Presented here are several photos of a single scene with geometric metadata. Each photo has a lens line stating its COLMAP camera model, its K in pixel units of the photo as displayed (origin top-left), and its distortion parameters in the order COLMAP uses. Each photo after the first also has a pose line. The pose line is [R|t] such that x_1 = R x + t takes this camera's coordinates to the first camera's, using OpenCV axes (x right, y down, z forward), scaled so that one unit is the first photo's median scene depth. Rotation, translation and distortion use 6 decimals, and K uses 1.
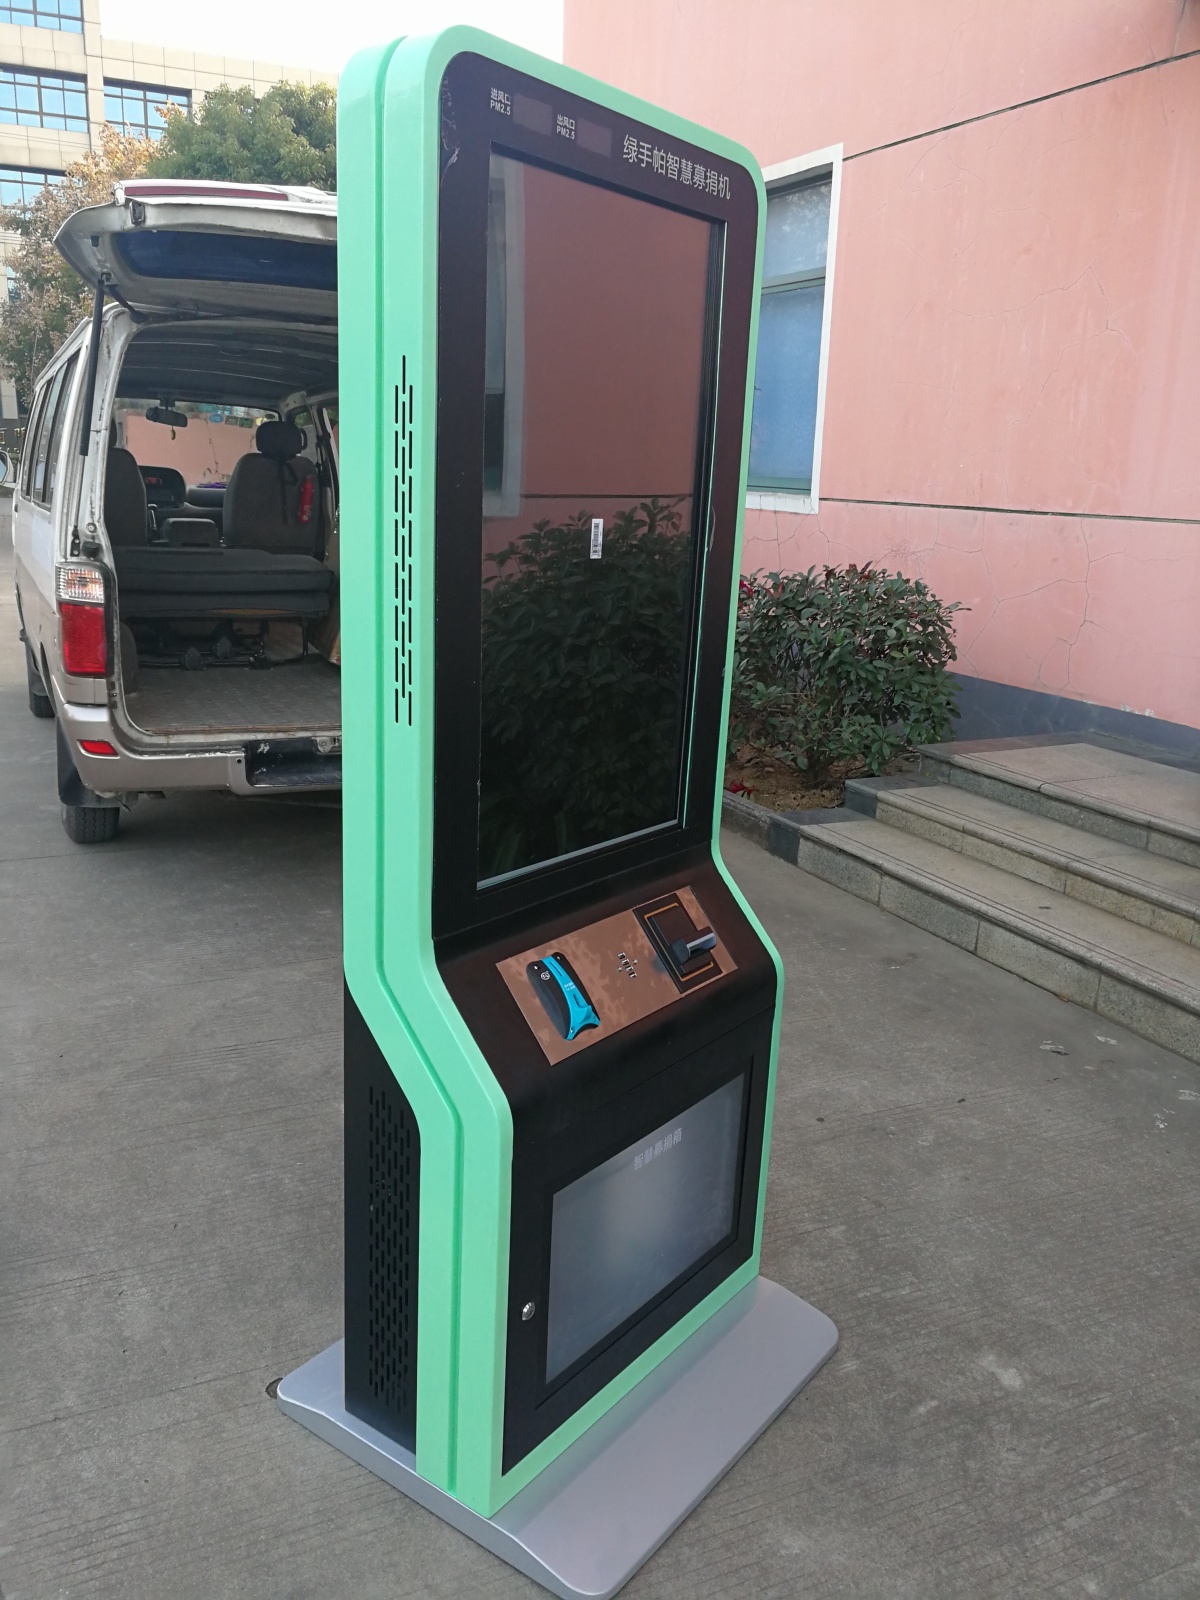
lens RADIAL K [[1280.4, 0, 597.8], [0, 1280.4, 801.4], [0, 0, 1]] dist [-0.010391, -0.002537]
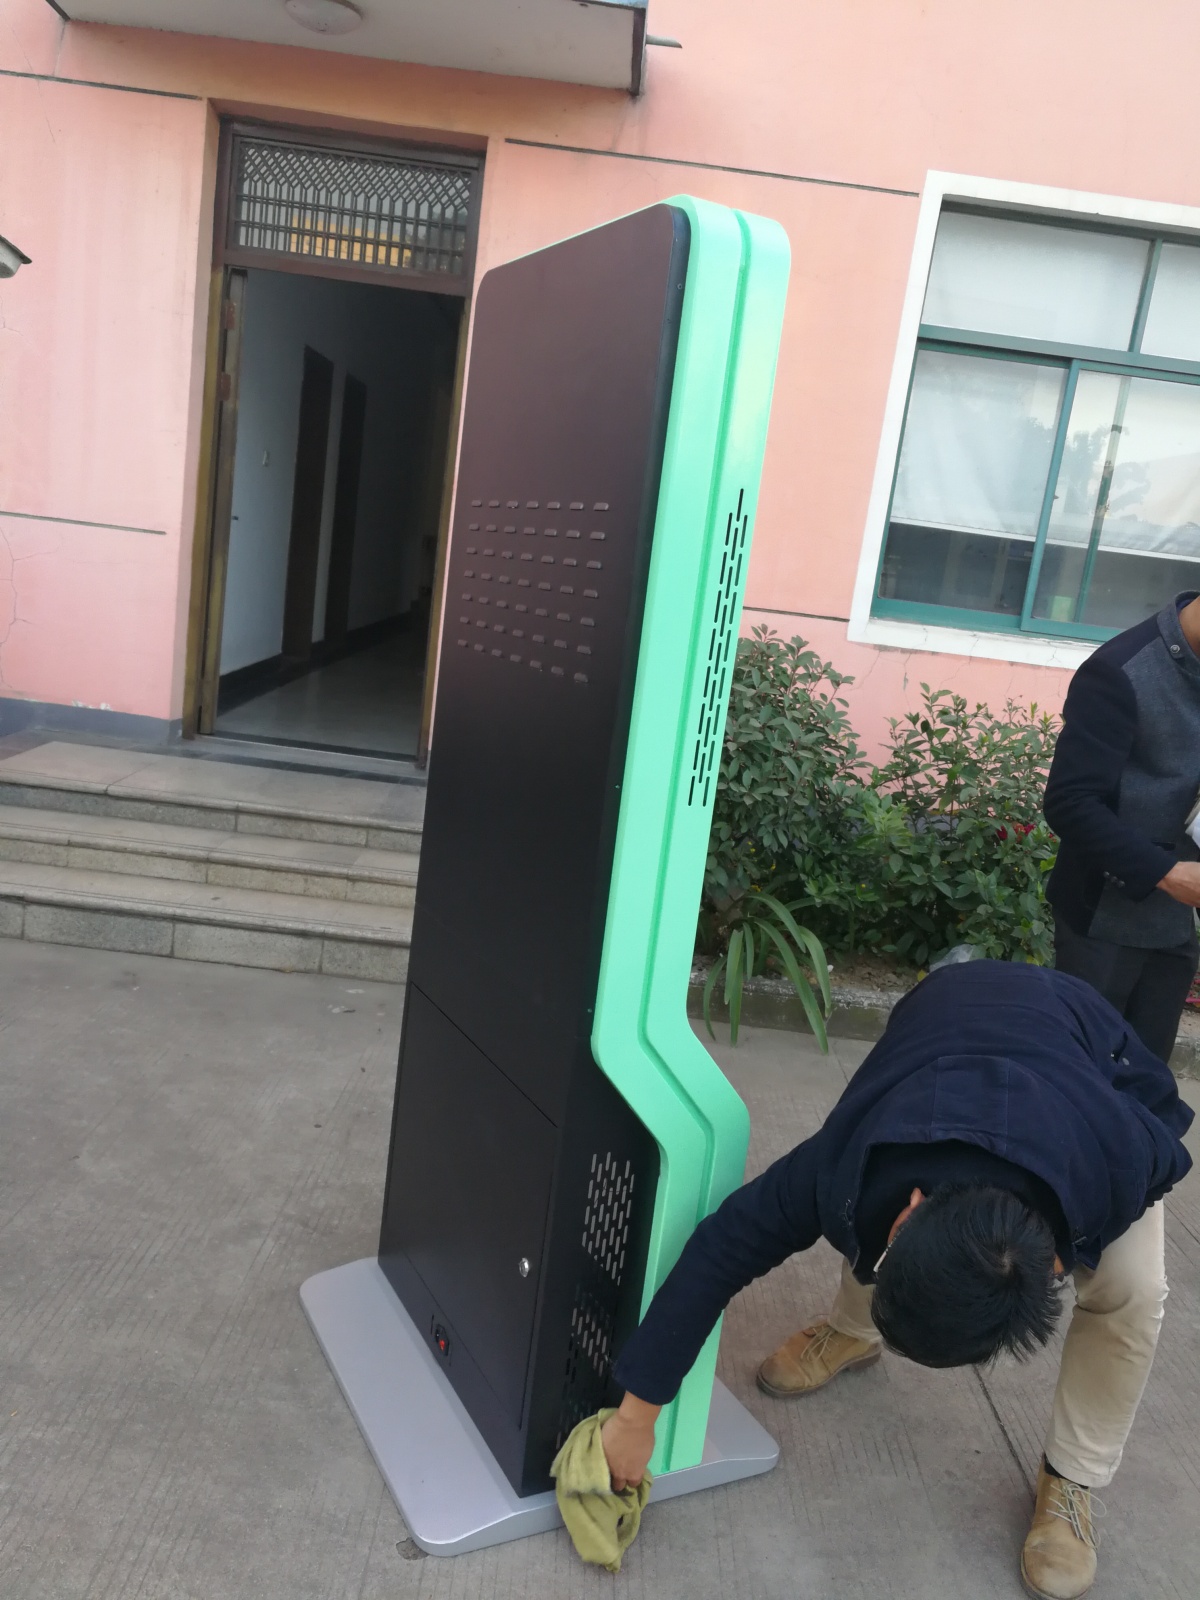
lens RADIAL K [[1280.4, 0, 599.3], [0, 1280.4, 800.3], [0, 0, 1]] dist [-0.010391, -0.002537]
pose [[0.435433, -0.146121, 0.888283, -0.458680], [0.117152, 0.987545, 0.105022, -0.074712], [-0.892565, 0.058334, 0.447129, 0.220920]]
